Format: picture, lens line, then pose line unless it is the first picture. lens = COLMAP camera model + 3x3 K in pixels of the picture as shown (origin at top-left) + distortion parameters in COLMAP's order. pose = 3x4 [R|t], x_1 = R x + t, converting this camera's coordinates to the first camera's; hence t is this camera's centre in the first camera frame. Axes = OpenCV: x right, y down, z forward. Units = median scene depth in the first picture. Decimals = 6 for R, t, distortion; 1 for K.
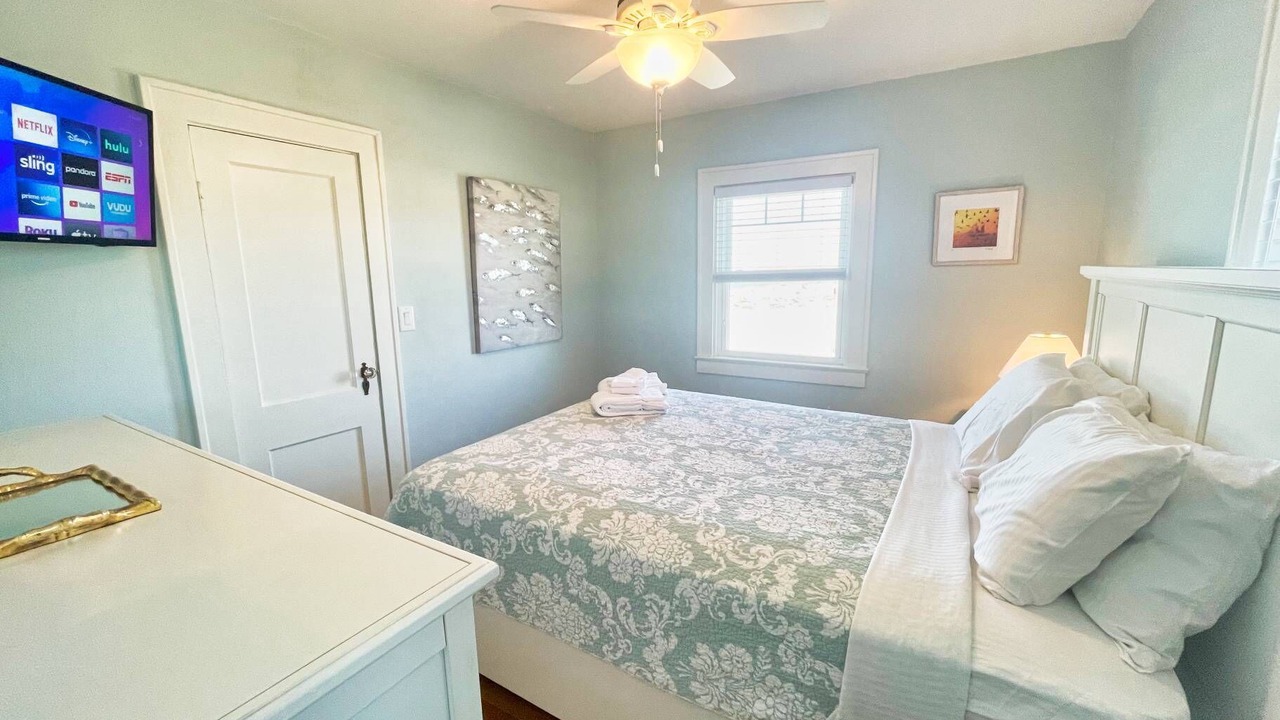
lens RADIAL K [[519.8, 0, 641.1], [0, 519.8, 355.8], [0, 0, 1]] dist [-0.000882, -0.000256]
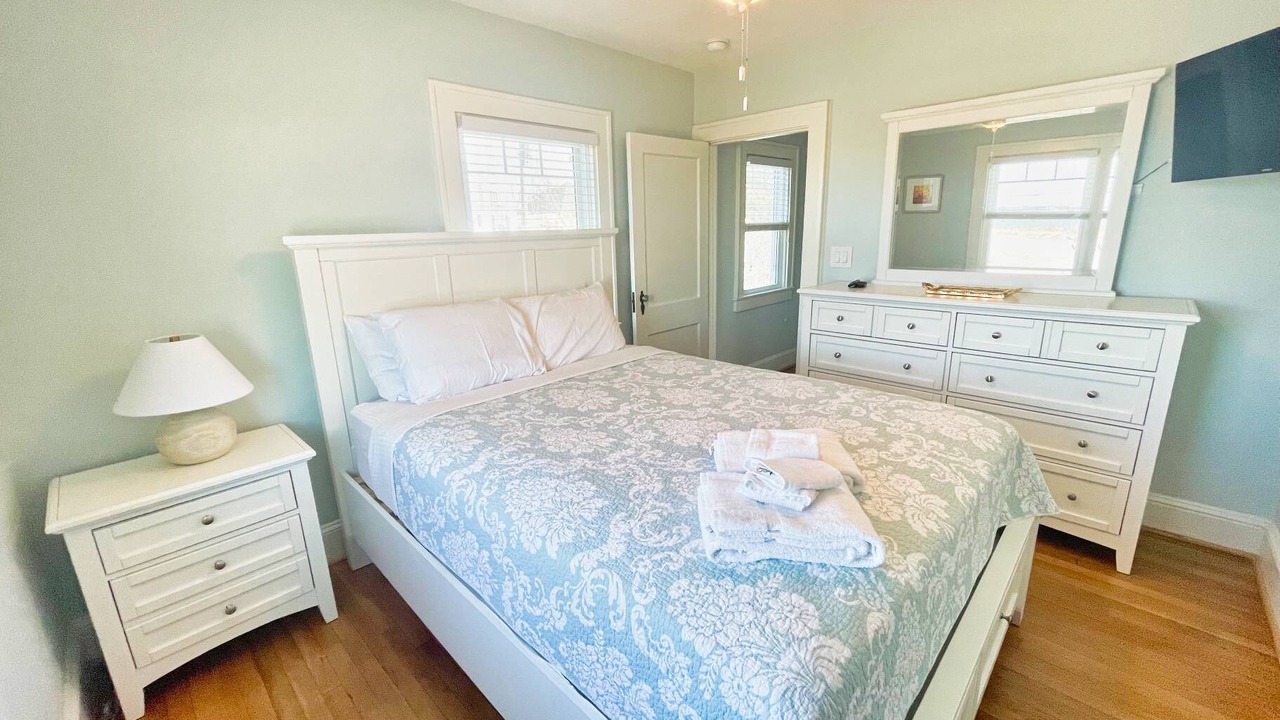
lens RADIAL K [[519.8, 0, 644.9], [0, 519.8, 362.6], [0, 0, 1]] dist [-0.000882, -0.000256]
pose [[-0.974846, -0.012759, 0.222512, -0.005135], [0.078883, 0.913988, 0.398000, -0.296341], [-0.208451, 0.405541, -0.889991, 1.870762]]
